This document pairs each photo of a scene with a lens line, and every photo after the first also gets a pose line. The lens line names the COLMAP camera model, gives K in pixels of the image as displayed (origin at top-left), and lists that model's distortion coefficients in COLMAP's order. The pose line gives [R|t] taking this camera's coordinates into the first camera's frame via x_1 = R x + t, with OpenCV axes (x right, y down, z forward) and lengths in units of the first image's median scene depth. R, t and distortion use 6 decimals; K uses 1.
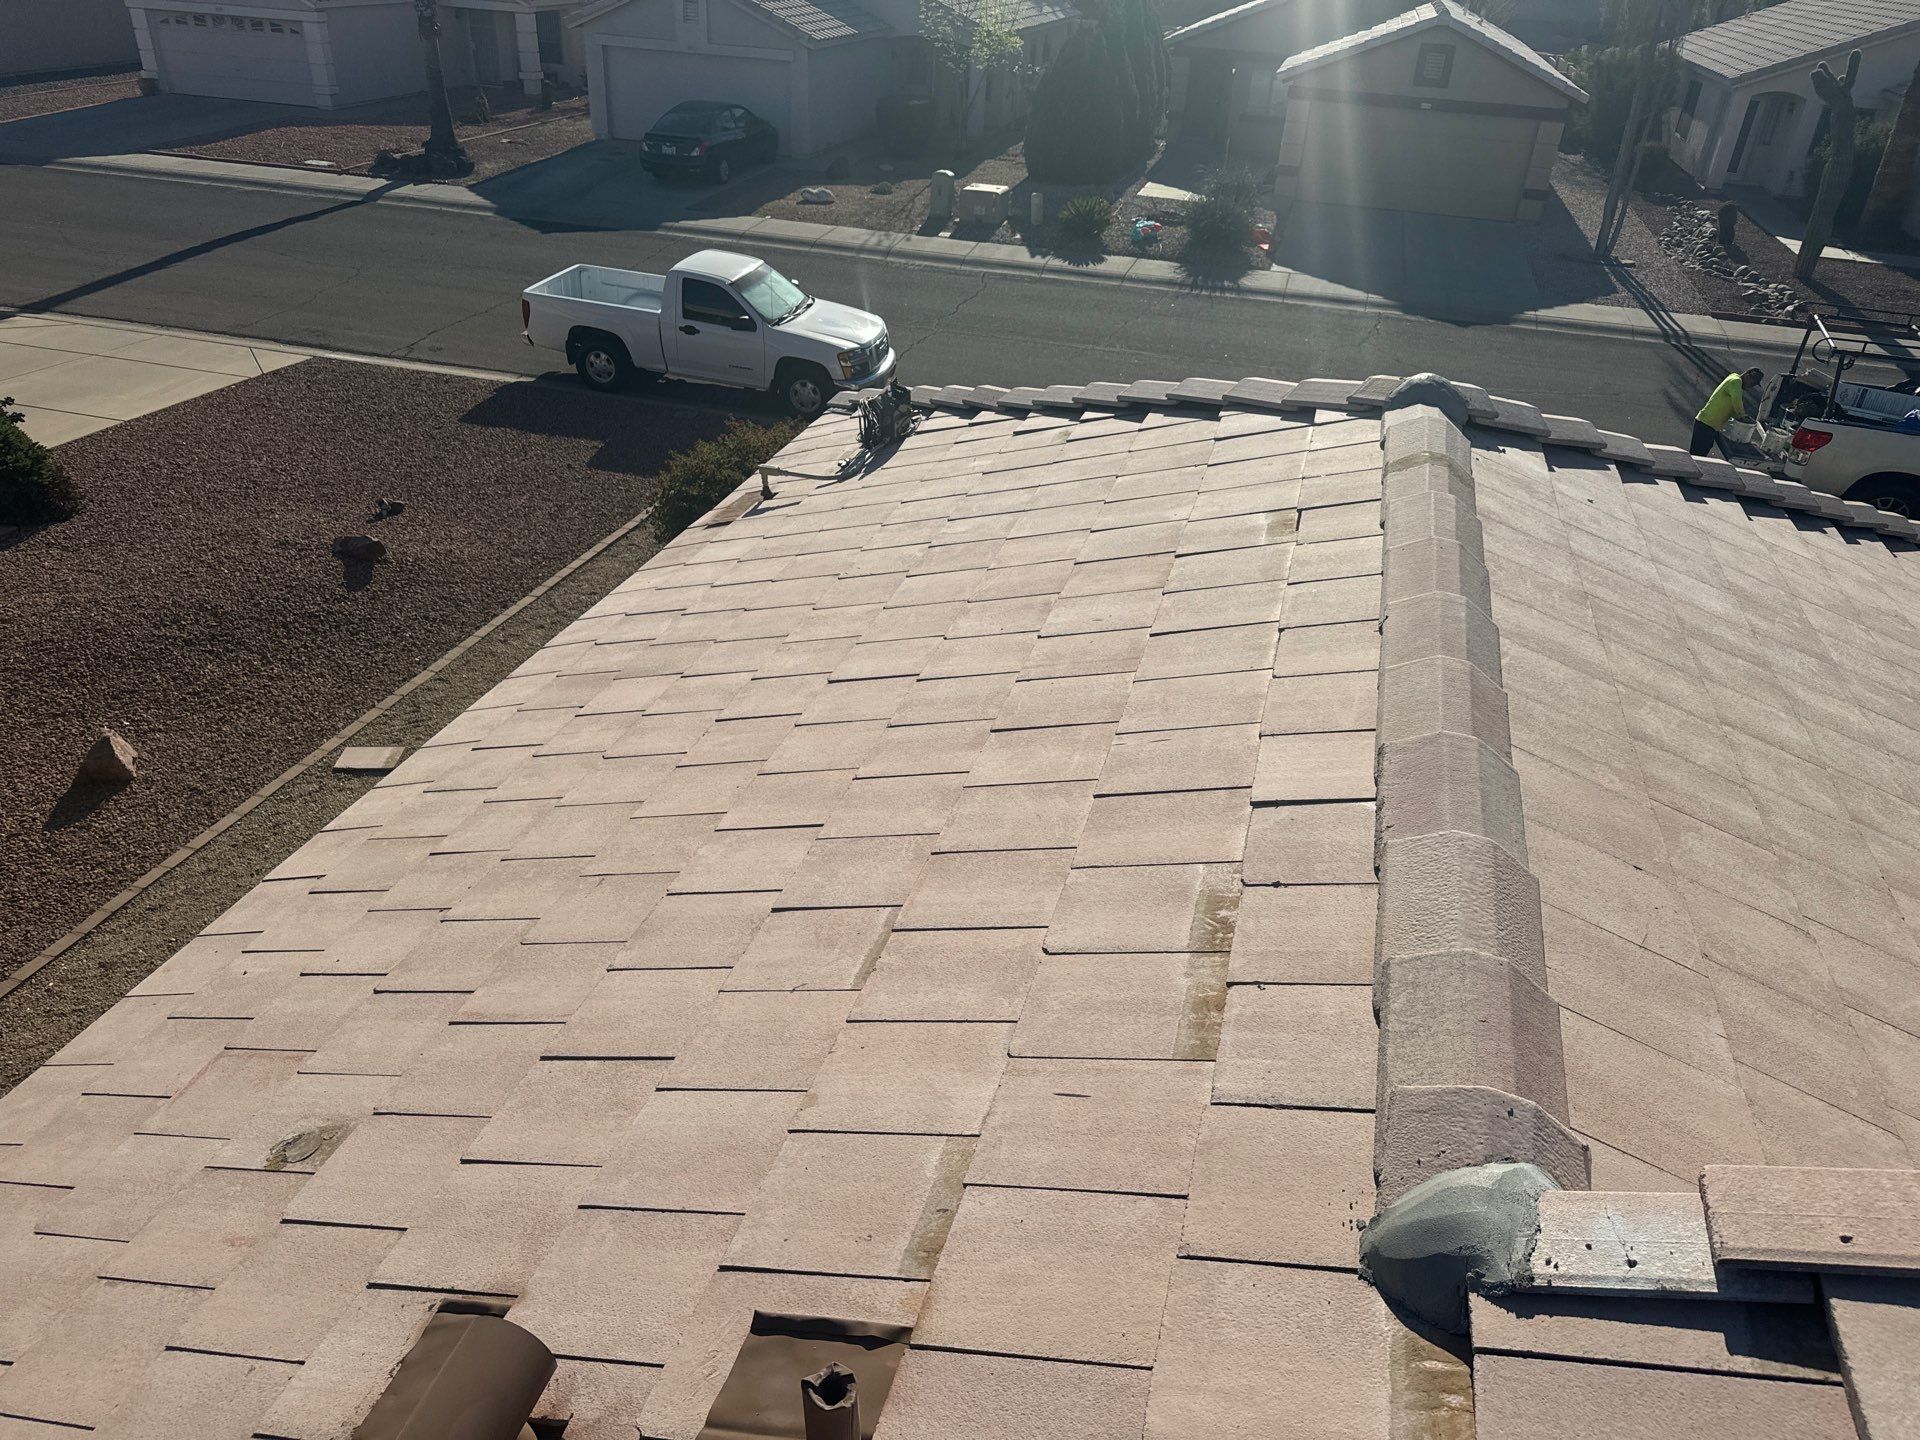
lens RADIAL K [[1358.9, 0, 961.3], [0, 1358.9, 735.4], [0, 0, 1]] dist [0.027316, -0.030478]
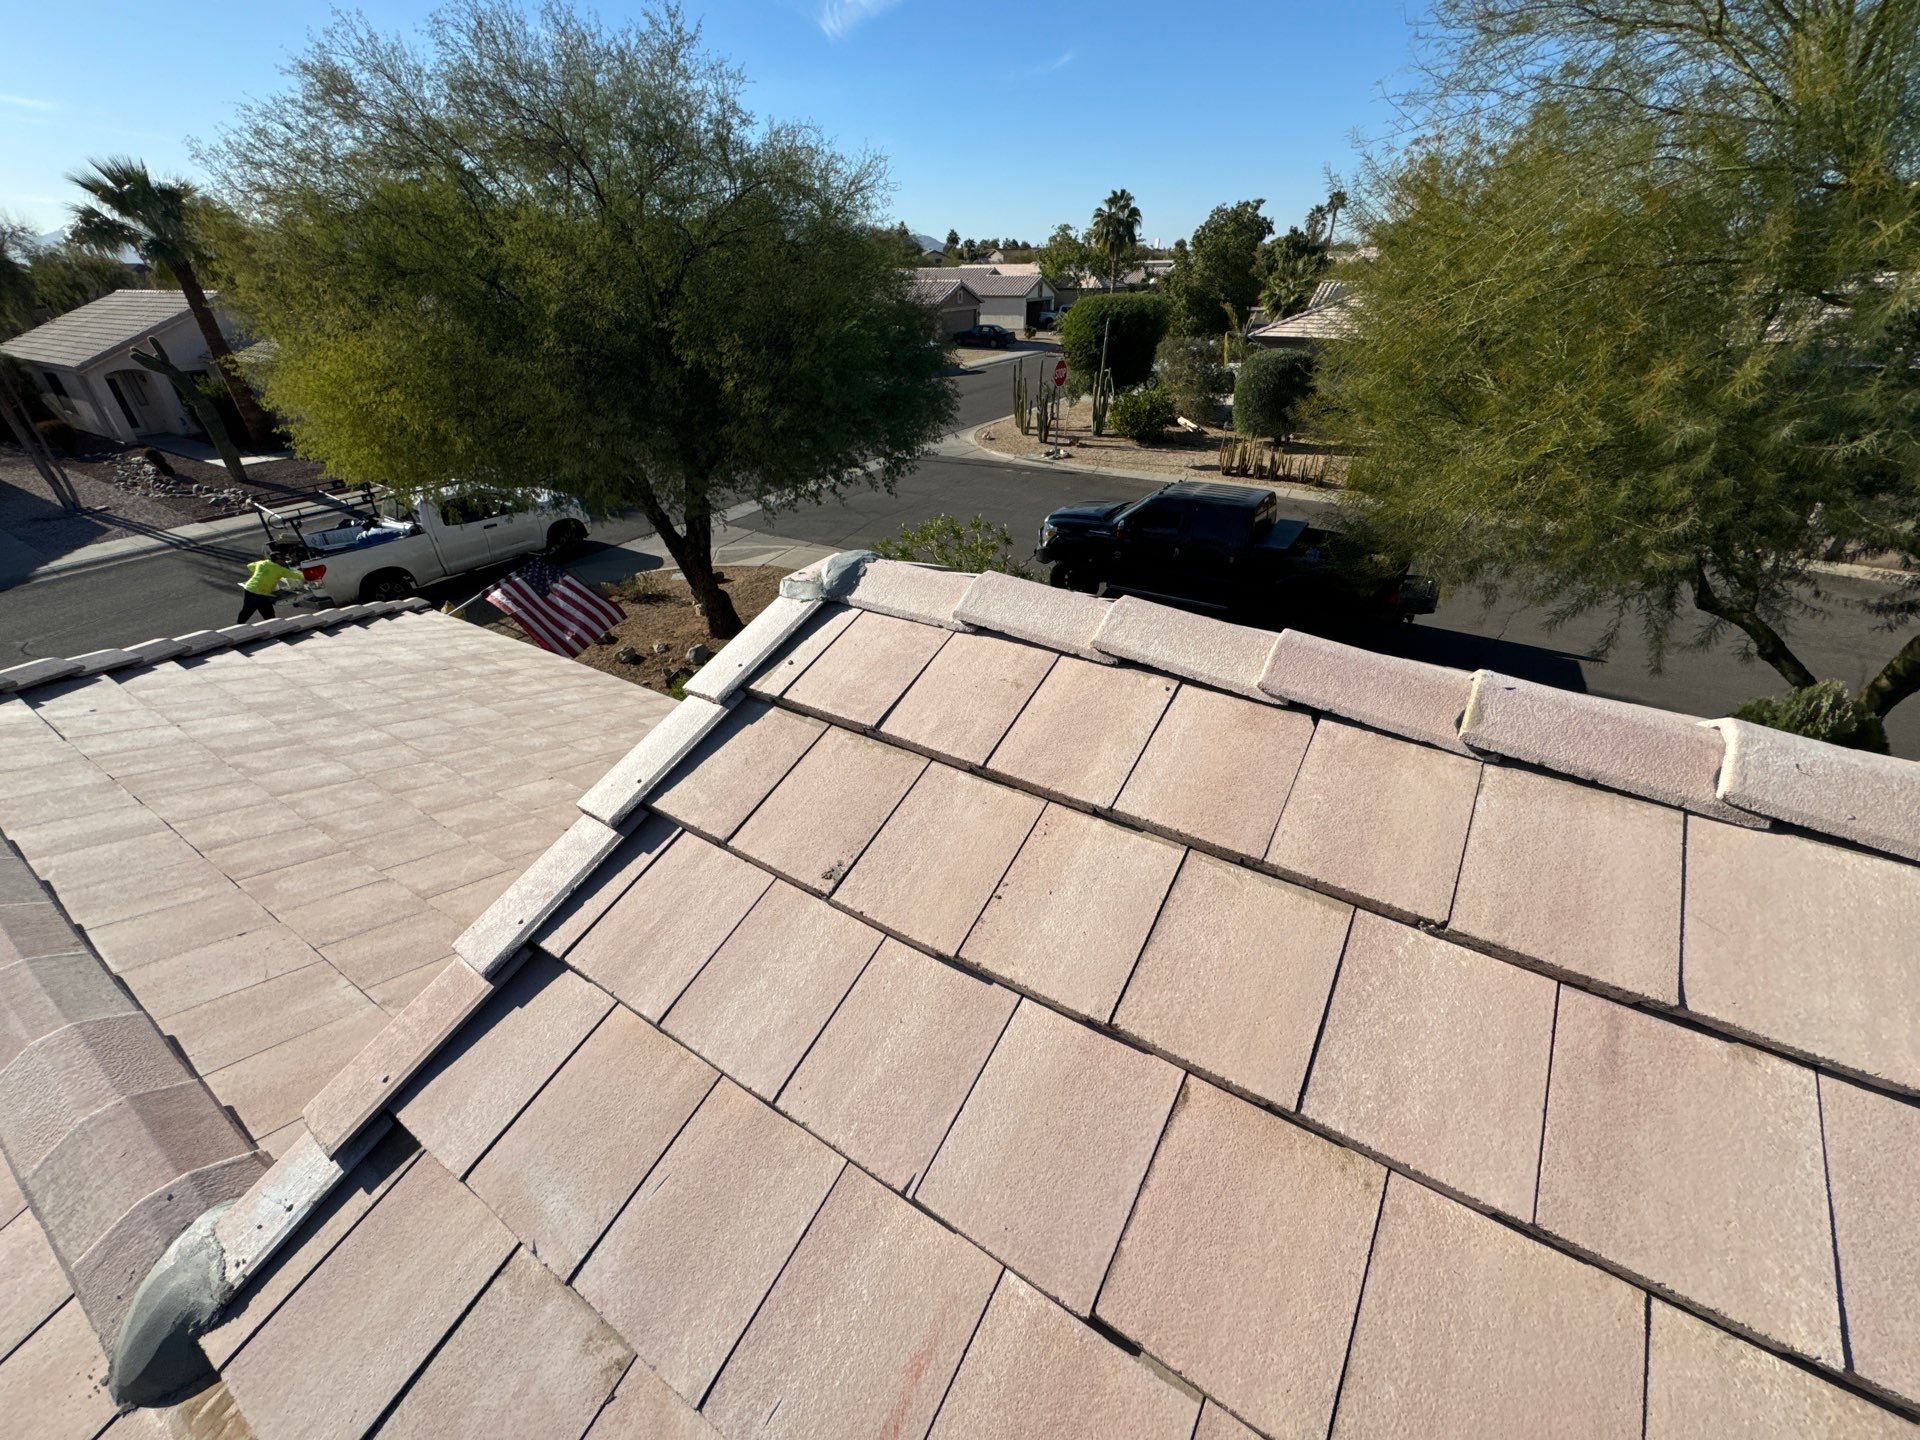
lens RADIAL K [[770.7, 0, 954.3], [0, 770.7, 715.4], [0, 0, 1]] dist [0.003131, 0.000218]
pose [[0.294800, -0.536126, 0.790988, 0.027742], [0.524131, 0.782864, 0.335277, 0.005216], [-0.798987, 0.315741, 0.511789, -0.015937]]
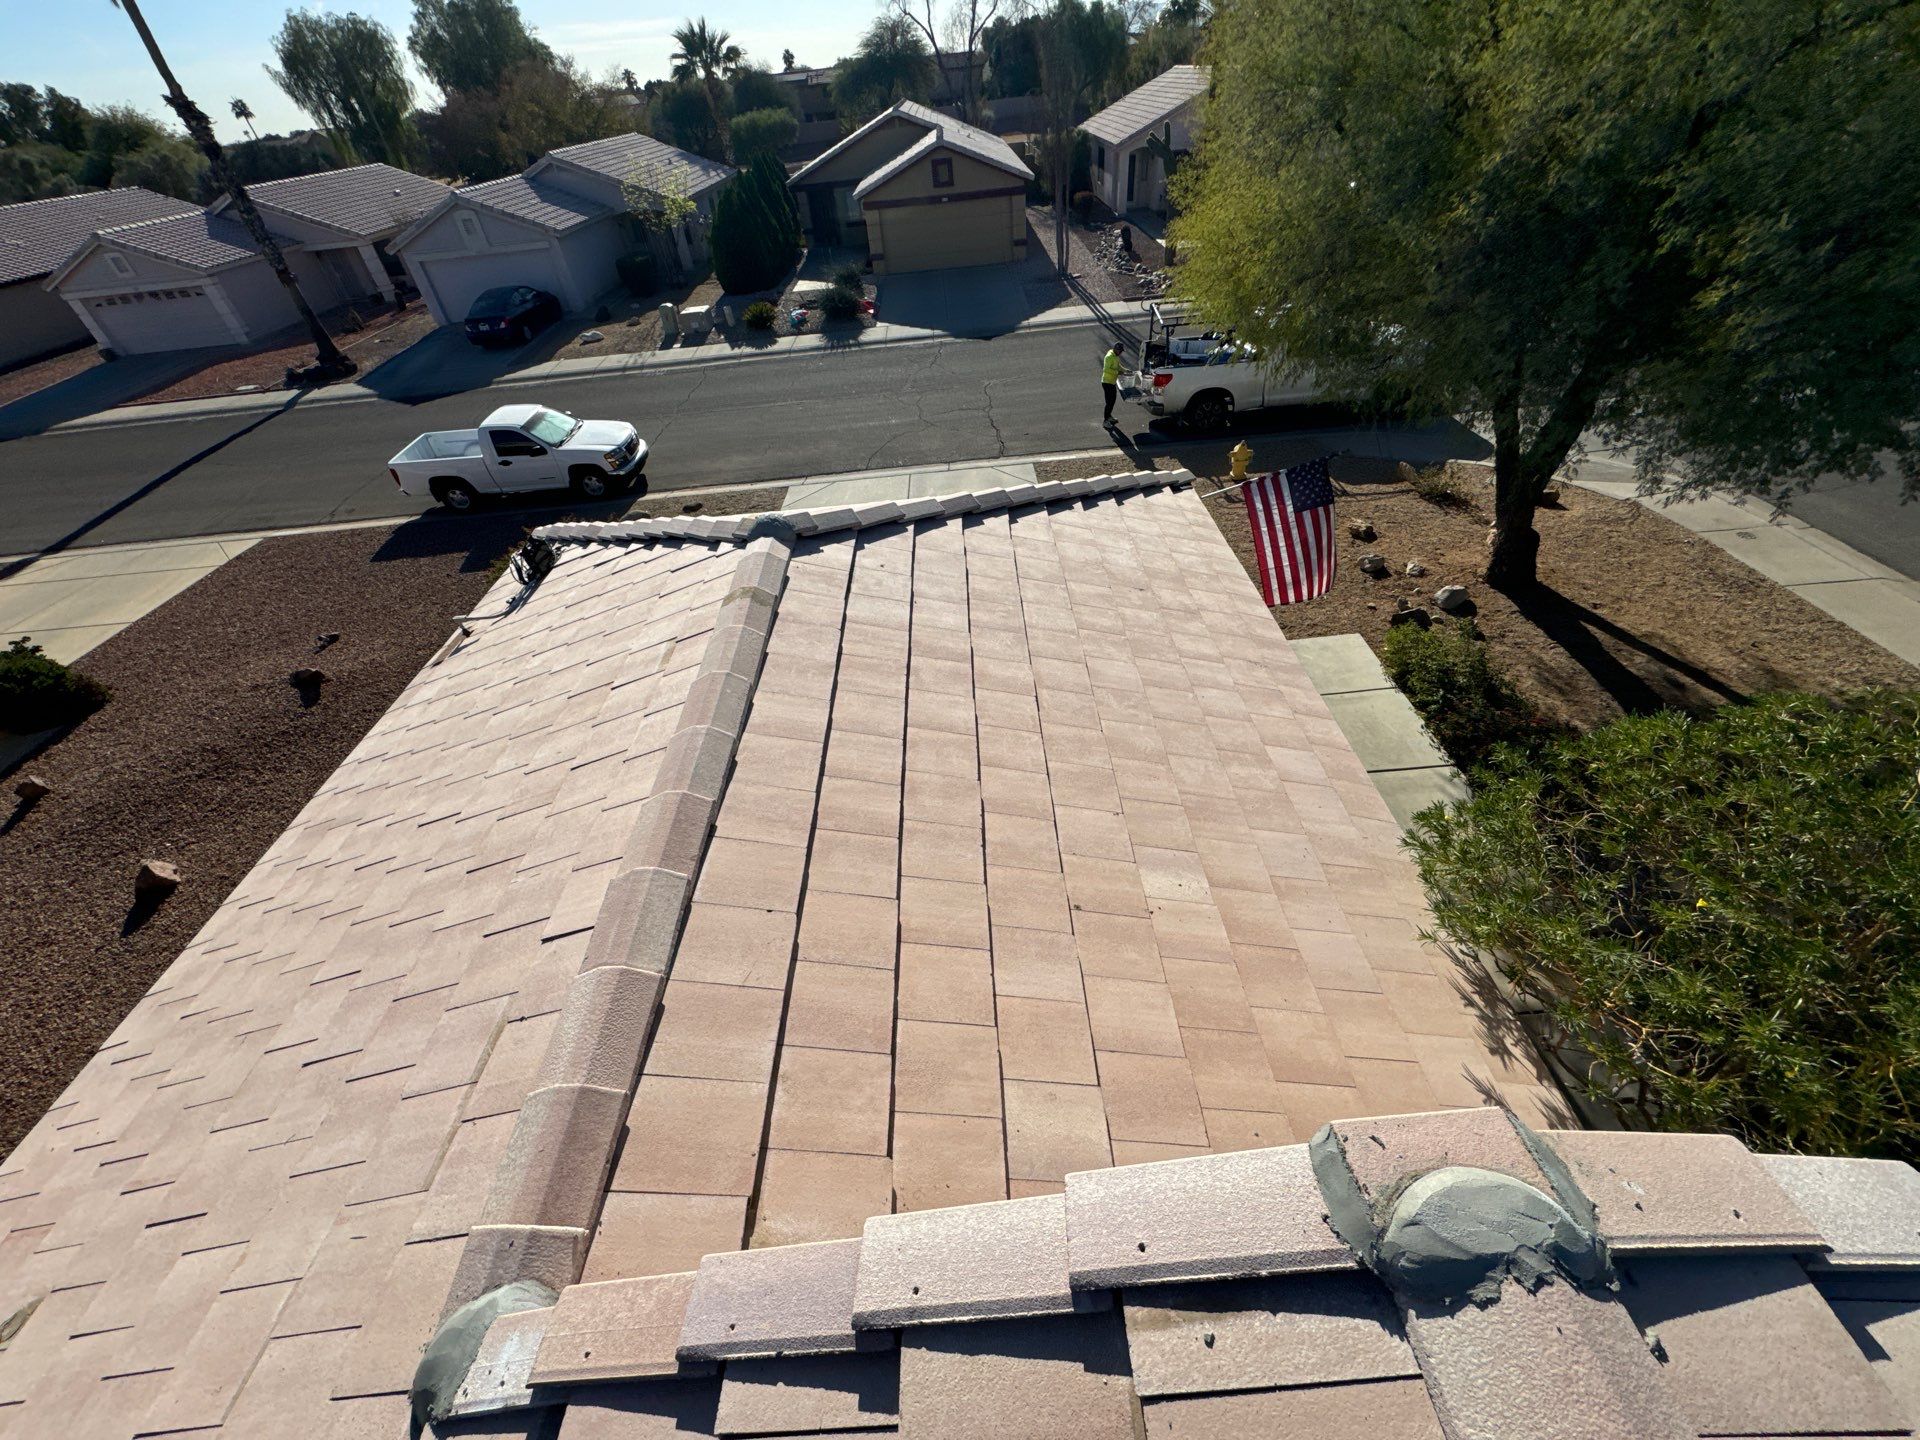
lens RADIAL K [[769.0, 0, 960.0], [0, 769.0, 720.0], [0, 0, 1]] dist [-0.001686, 0.000485]
pose [[0.948708, -0.287437, 0.131654, 0.096535], [0.263341, 0.948878, 0.174016, -0.033984], [-0.174943, -0.130420, 0.975903, 0.008104]]
